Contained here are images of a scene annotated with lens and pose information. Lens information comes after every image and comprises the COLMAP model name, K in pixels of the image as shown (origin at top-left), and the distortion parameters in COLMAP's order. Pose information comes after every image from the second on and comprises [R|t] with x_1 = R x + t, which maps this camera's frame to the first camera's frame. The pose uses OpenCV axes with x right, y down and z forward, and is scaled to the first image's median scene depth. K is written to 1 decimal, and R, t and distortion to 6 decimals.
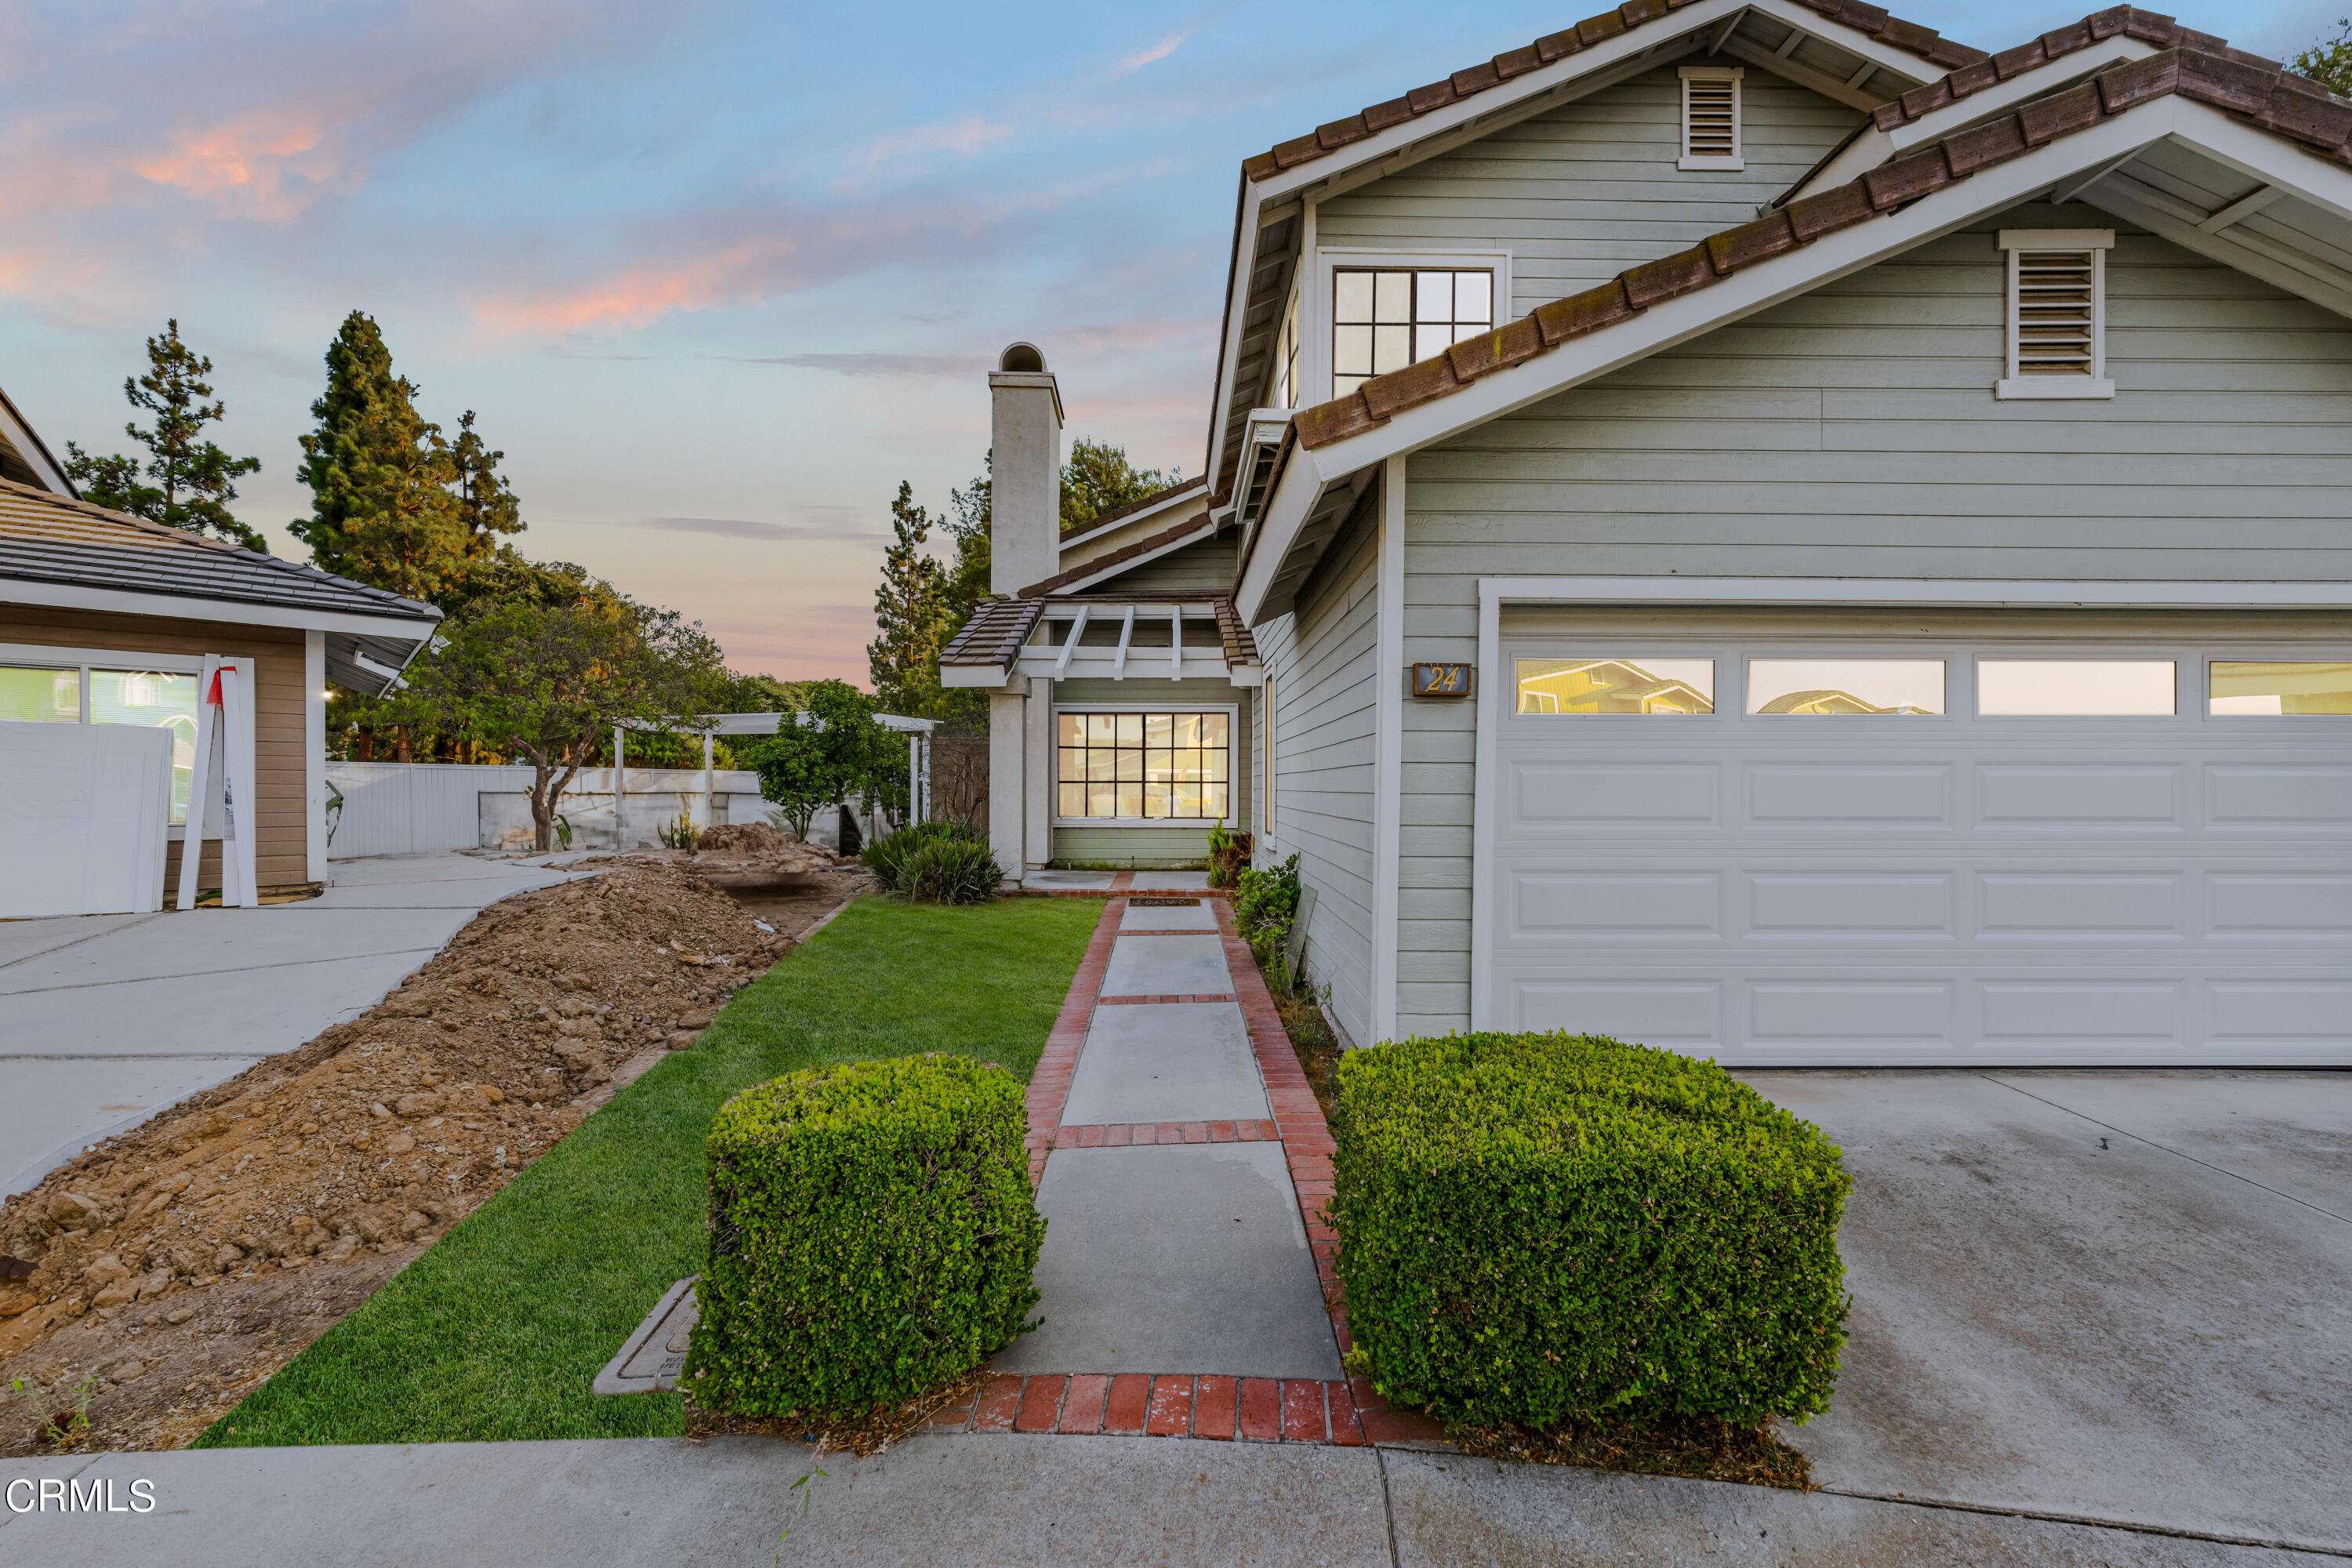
lens RADIAL K [[963.2, 0, 1176.3], [0, 963.2, 801.7], [0, 0, 1]] dist [0.000105, -0.000447]
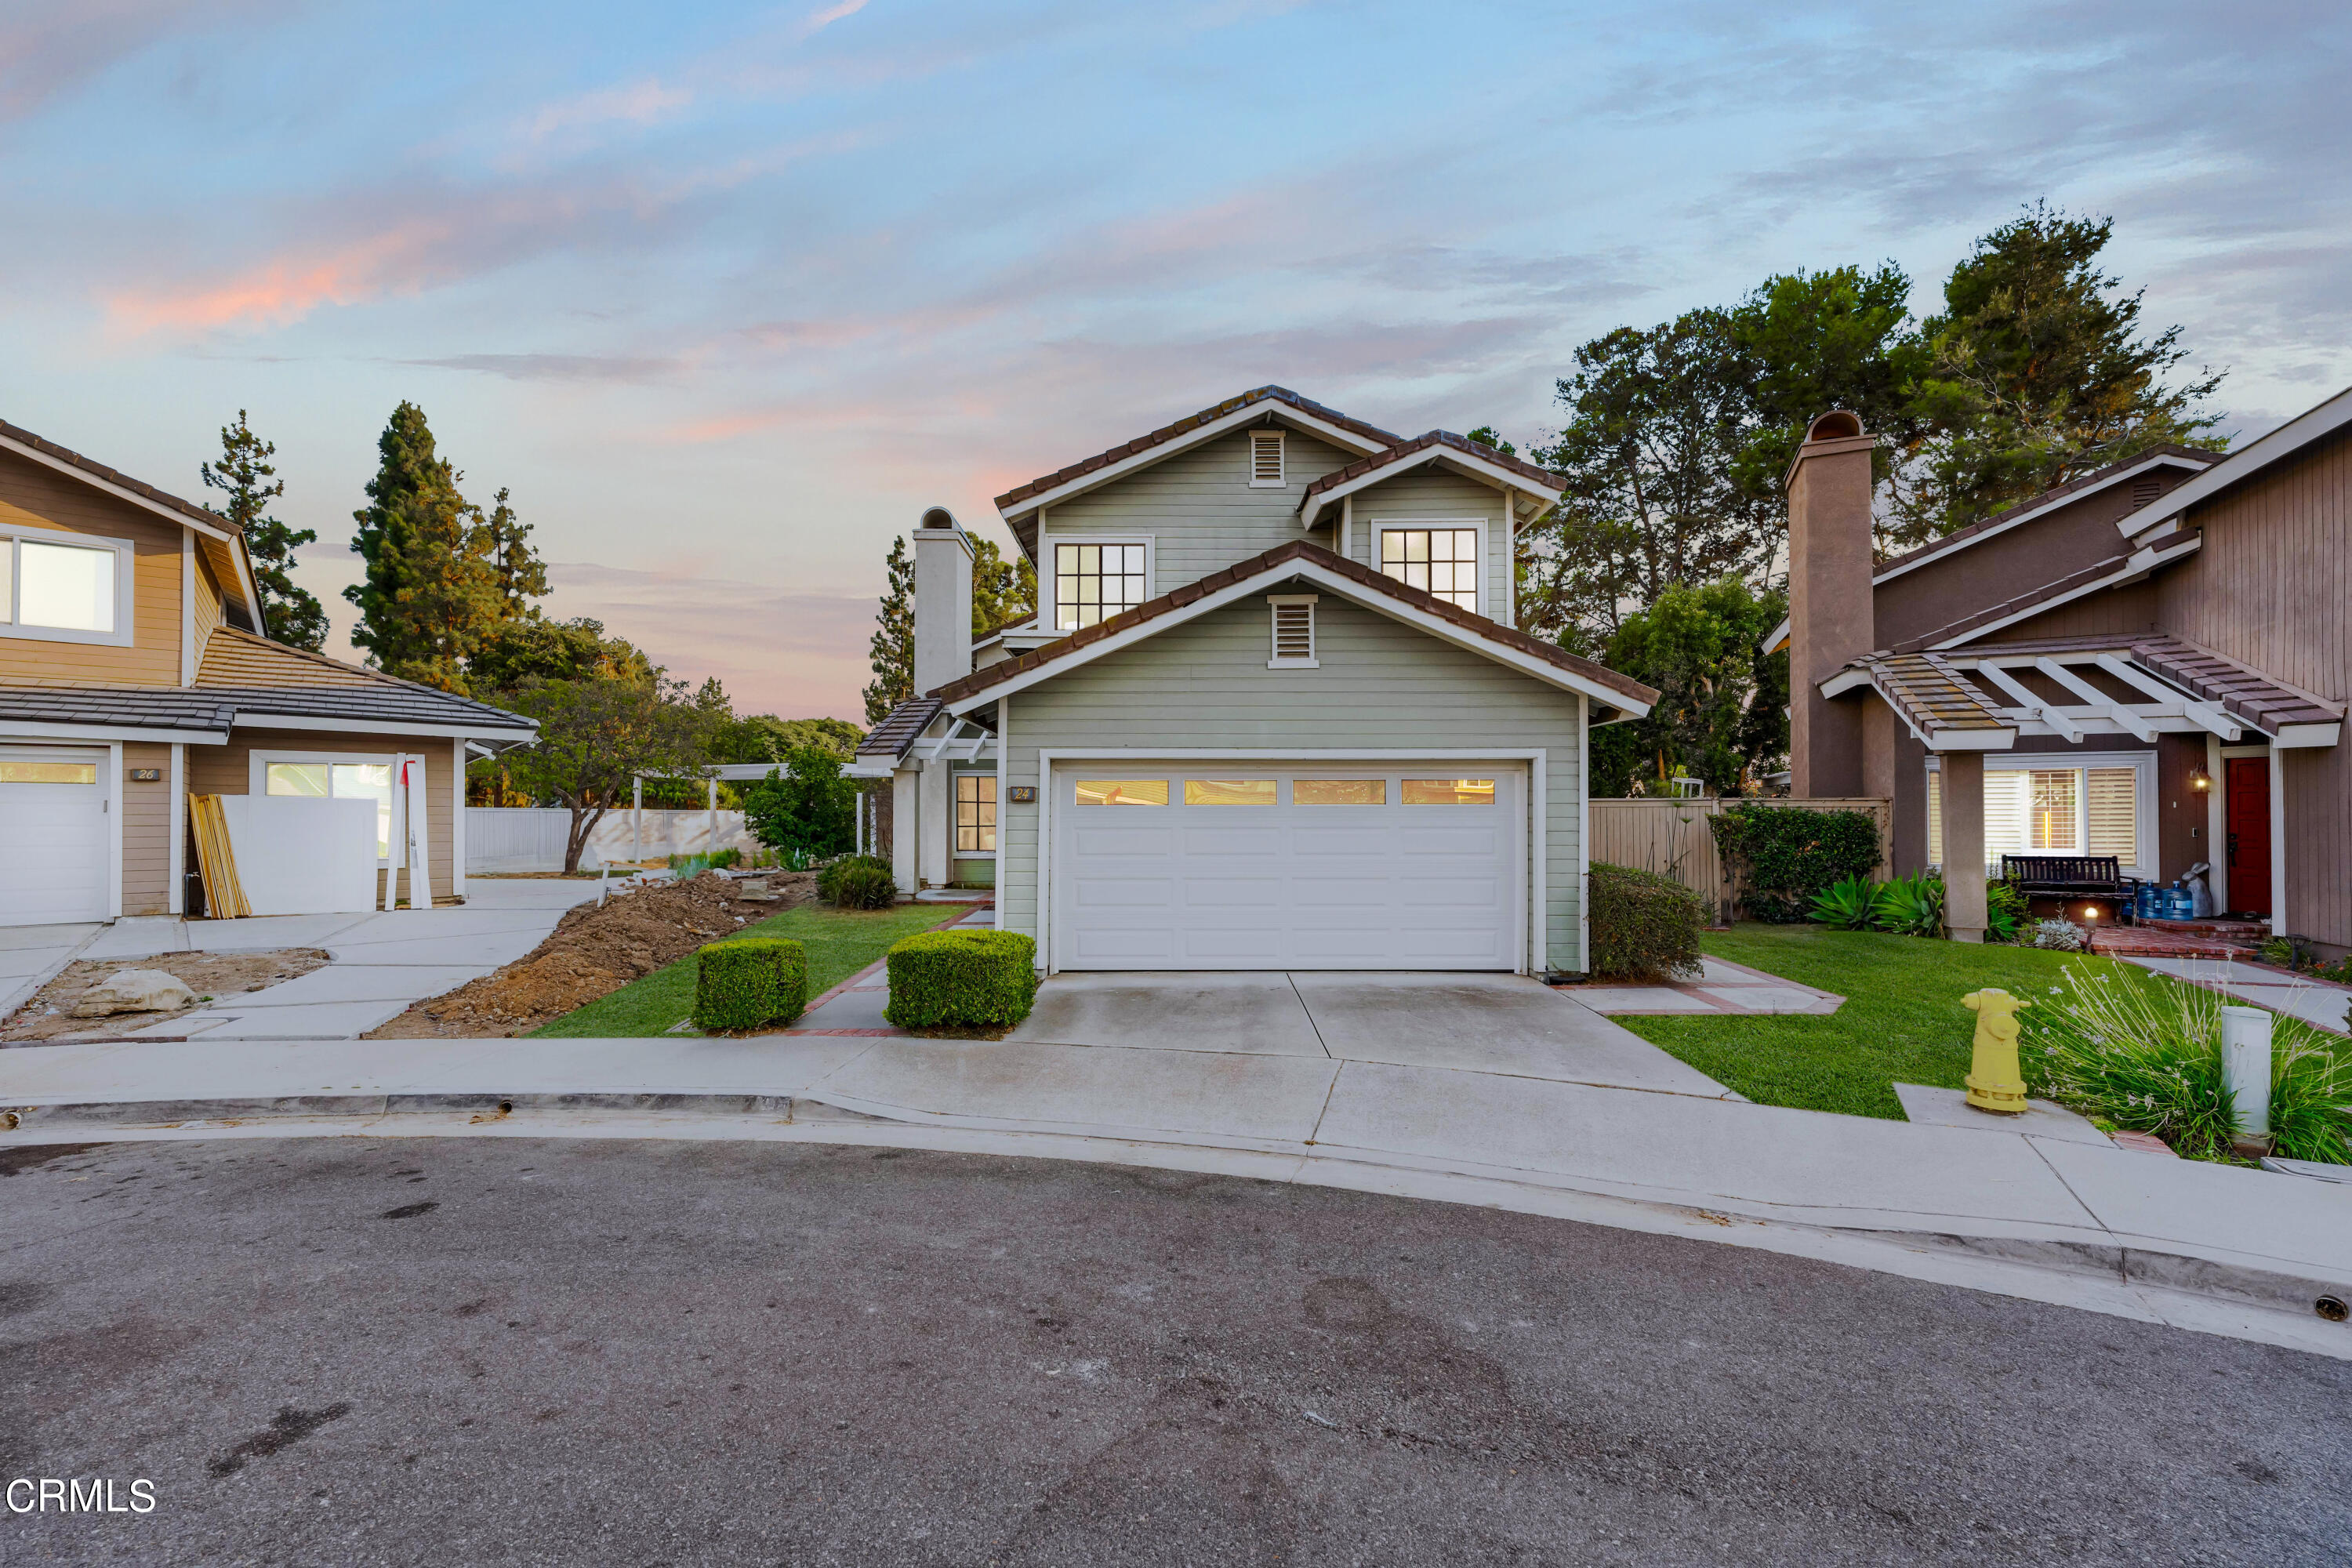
lens RADIAL K [[963.2, 0, 1169.6], [0, 963.2, 812.4], [0, 0, 1]] dist [0.000105, -0.000447]
pose [[0.999918, -0.004126, -0.012136, 0.156193], [0.003877, 0.999783, -0.020456, -0.008208], [0.012218, 0.020407, 0.999717, -0.305513]]
